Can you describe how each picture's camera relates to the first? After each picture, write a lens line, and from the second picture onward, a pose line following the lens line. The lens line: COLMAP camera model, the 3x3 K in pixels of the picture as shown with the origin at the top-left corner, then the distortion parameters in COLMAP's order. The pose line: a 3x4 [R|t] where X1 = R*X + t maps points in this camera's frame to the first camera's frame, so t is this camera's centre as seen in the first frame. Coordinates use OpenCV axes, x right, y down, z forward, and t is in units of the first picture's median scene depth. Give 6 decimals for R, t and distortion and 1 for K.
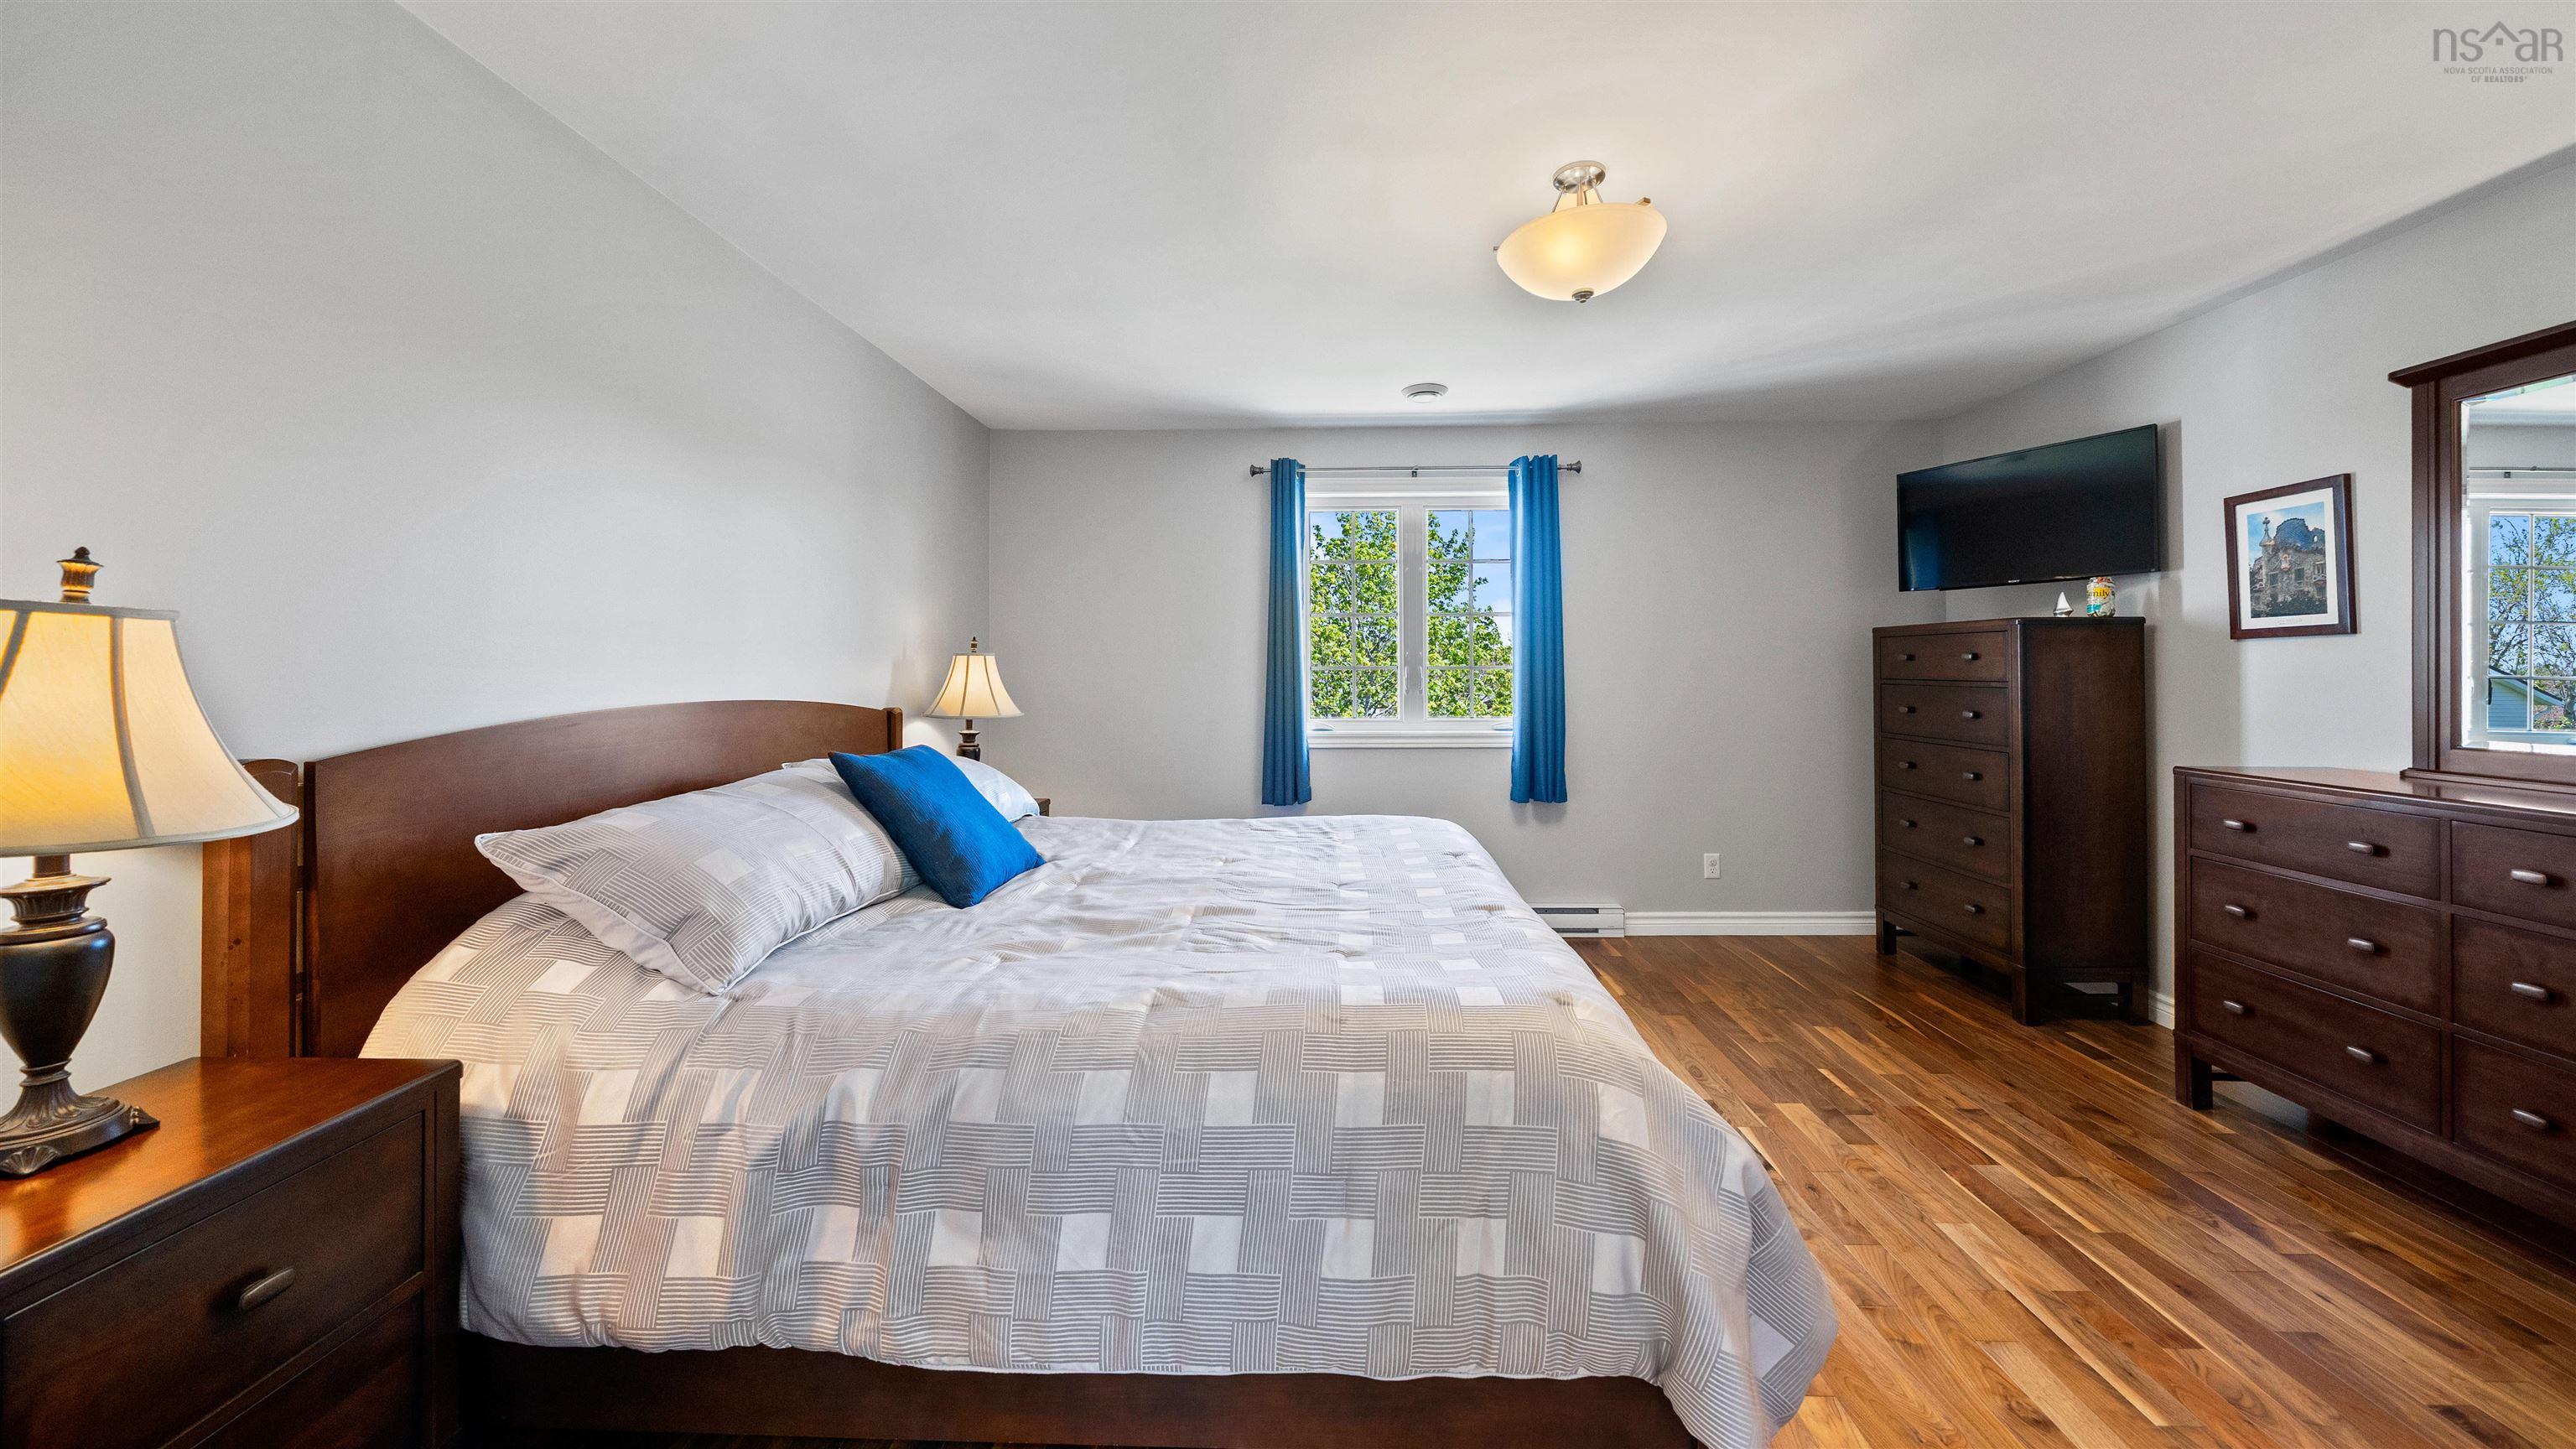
lens RADIAL K [[891.3, 0, 1301.8], [0, 891.3, 662.4], [0, 0, 1]] dist [-0.006095, 0.000140]
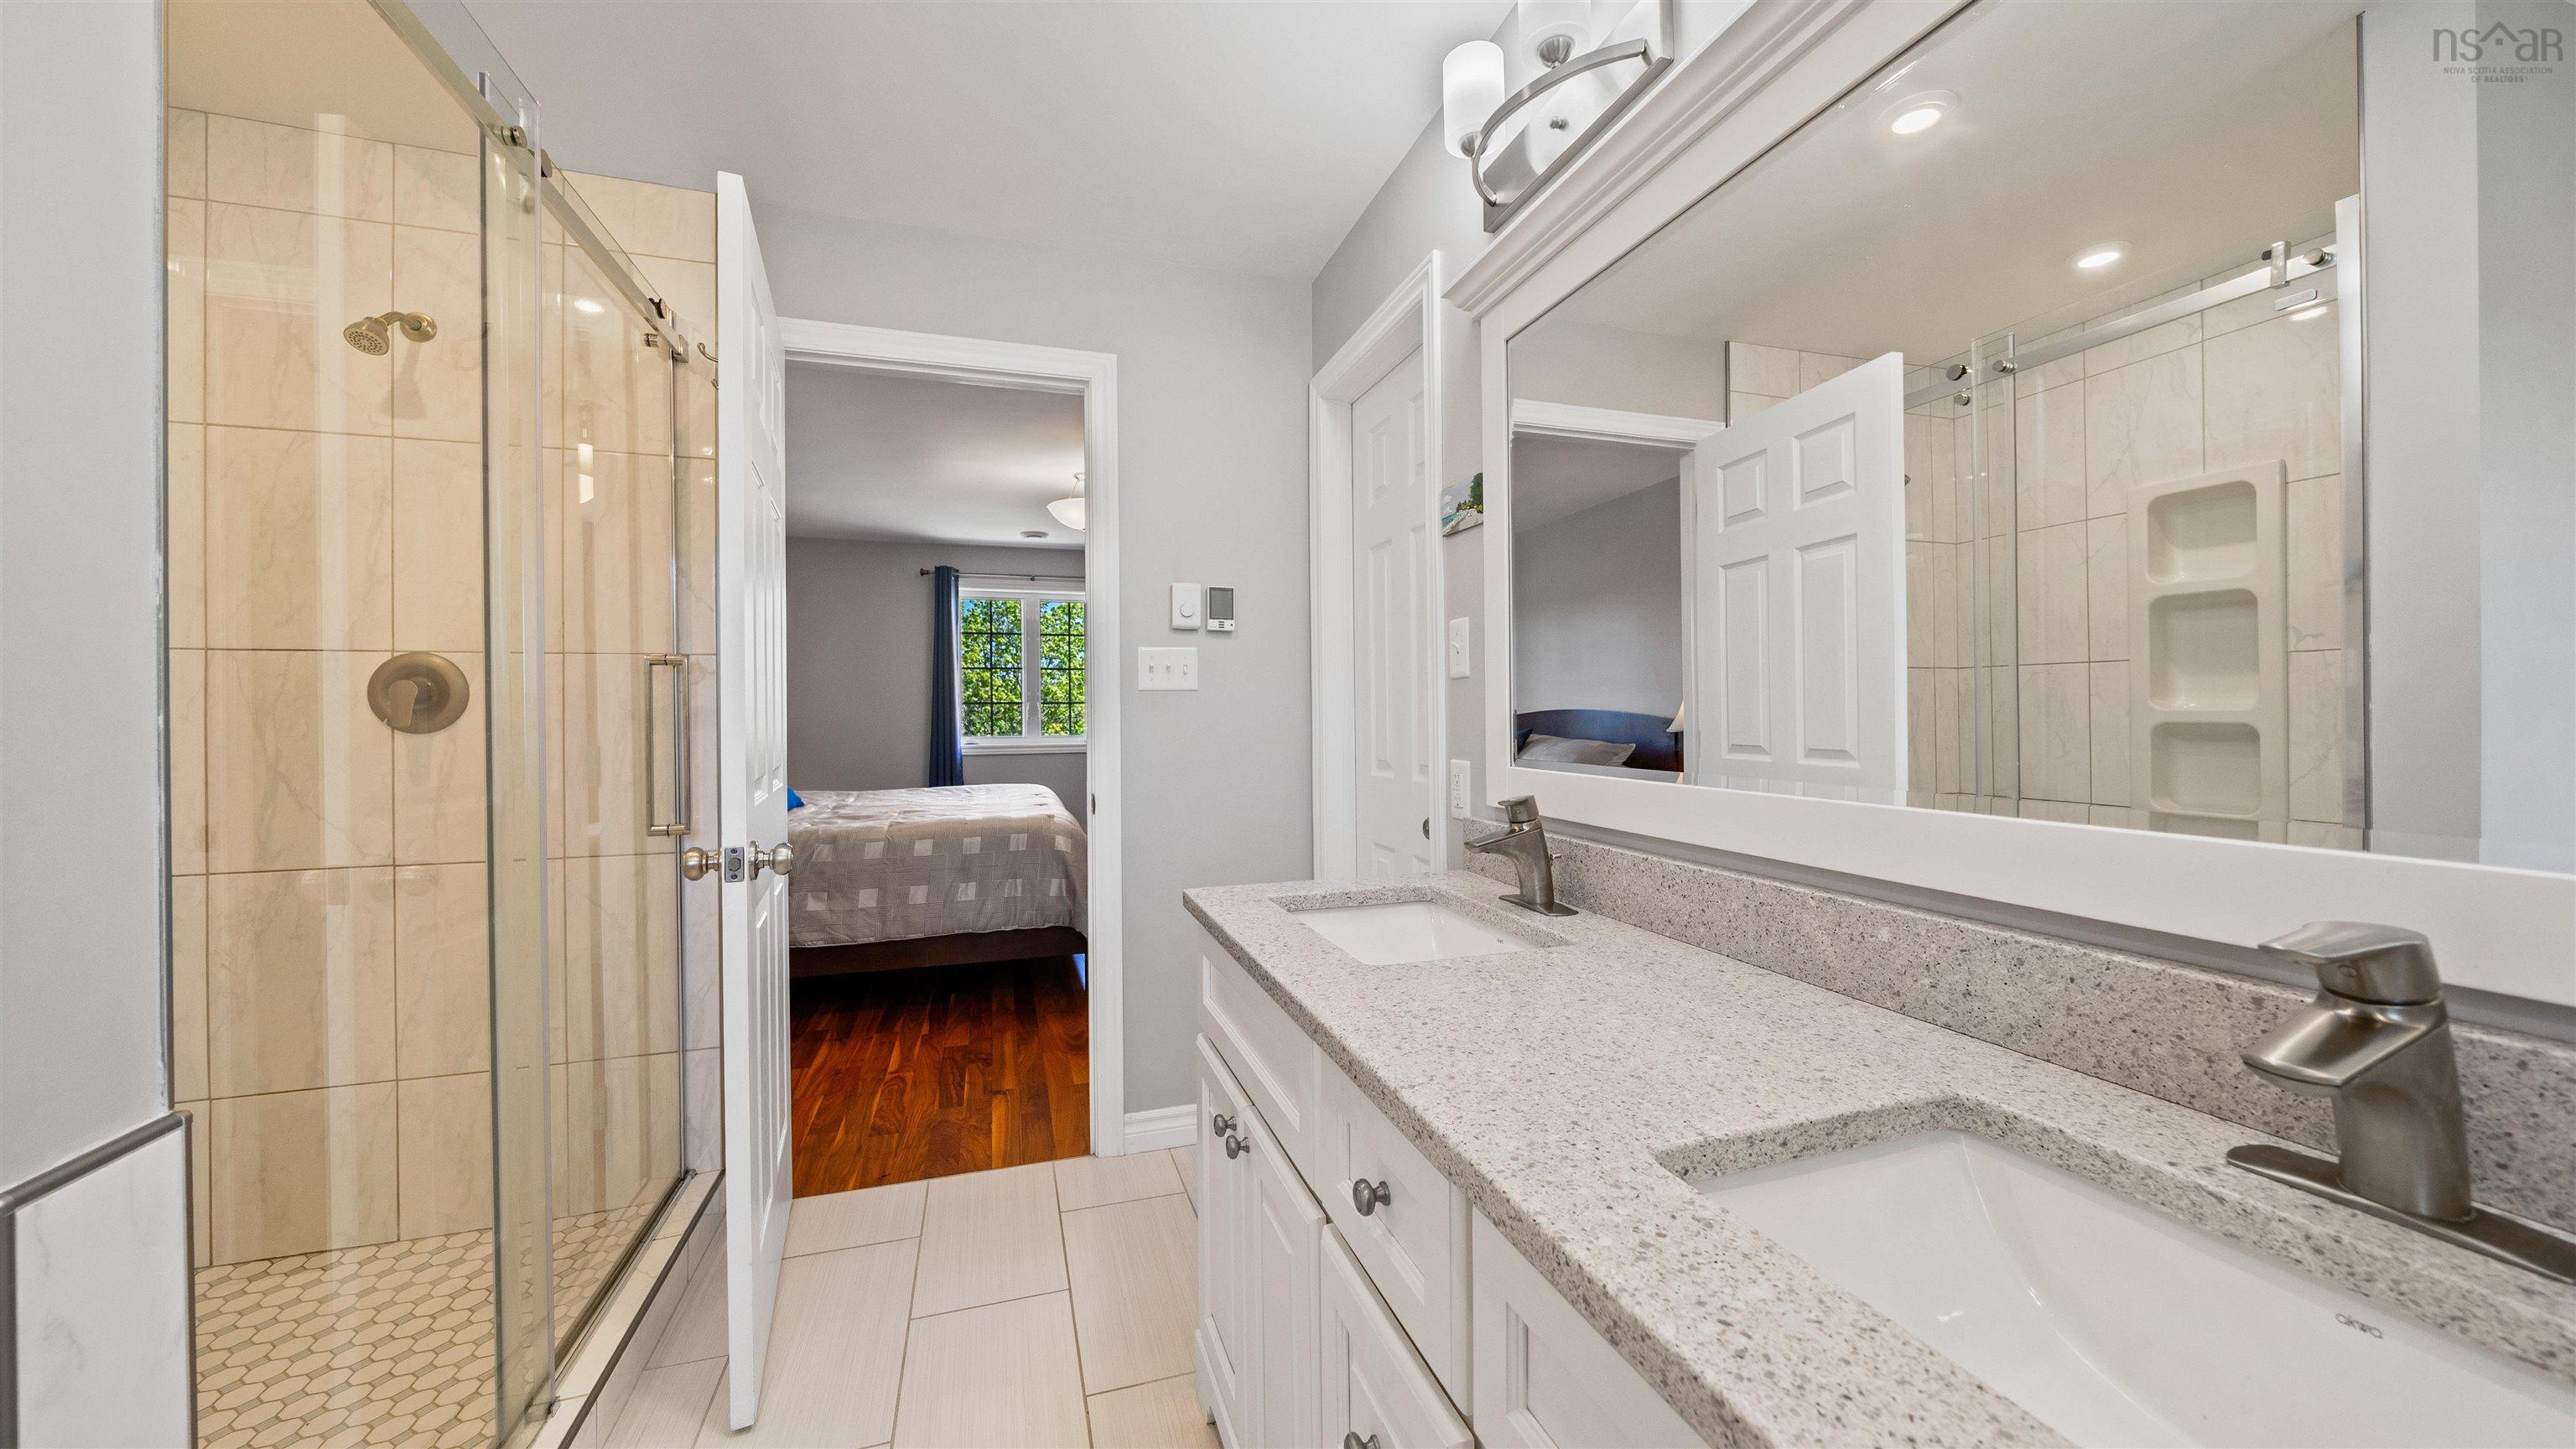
lens RADIAL K [[891.3, 0, 1280.7], [0, 891.3, 708.5], [0, 0, 1]] dist [-0.006095, 0.000140]
pose [[0.941667, 0.002294, 0.336537, 0.015035], [-0.003023, 0.999994, 0.001640, 0.015992], [-0.336531, -0.002562, 0.941669, -0.853638]]
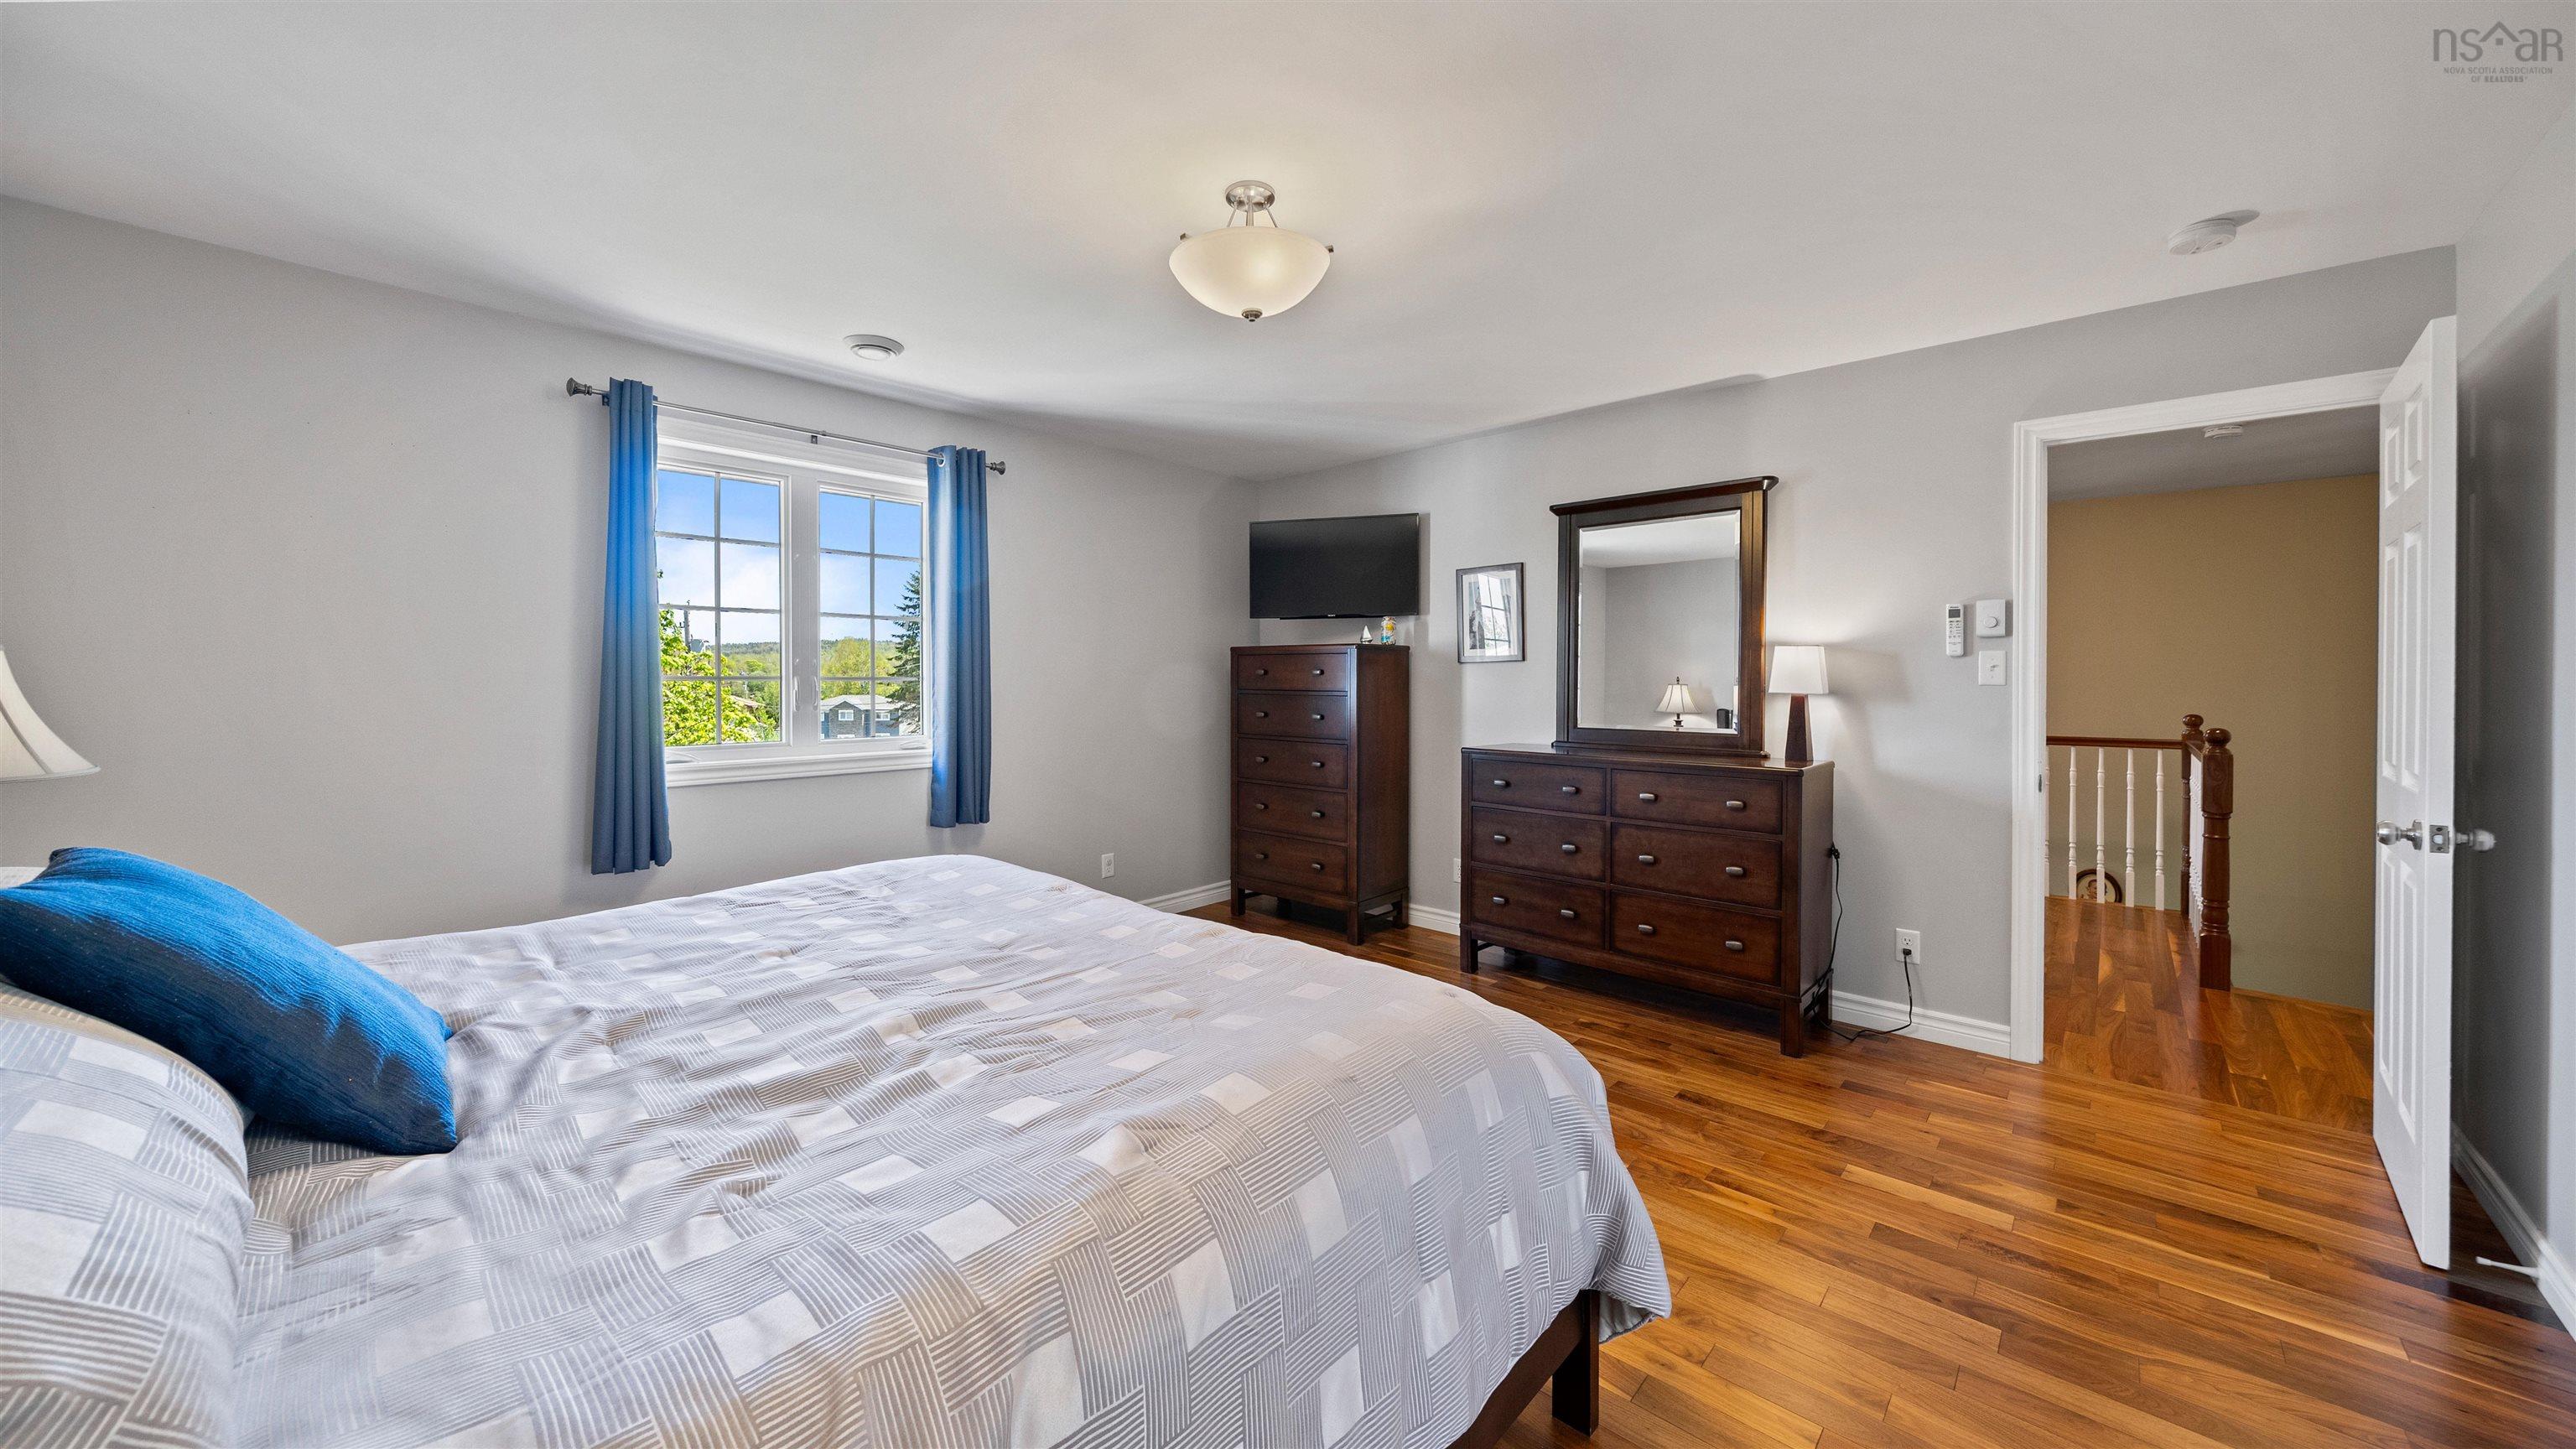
lens RADIAL K [[891.3, 0, 1297.0], [0, 891.3, 684.2], [0, 0, 1]] dist [-0.006095, 0.000140]
pose [[0.660304, -0.000411, 0.750998, -0.270092], [-0.009260, 0.999919, 0.008689, 0.000296], [-0.750941, -0.012691, 0.660247, 0.185226]]
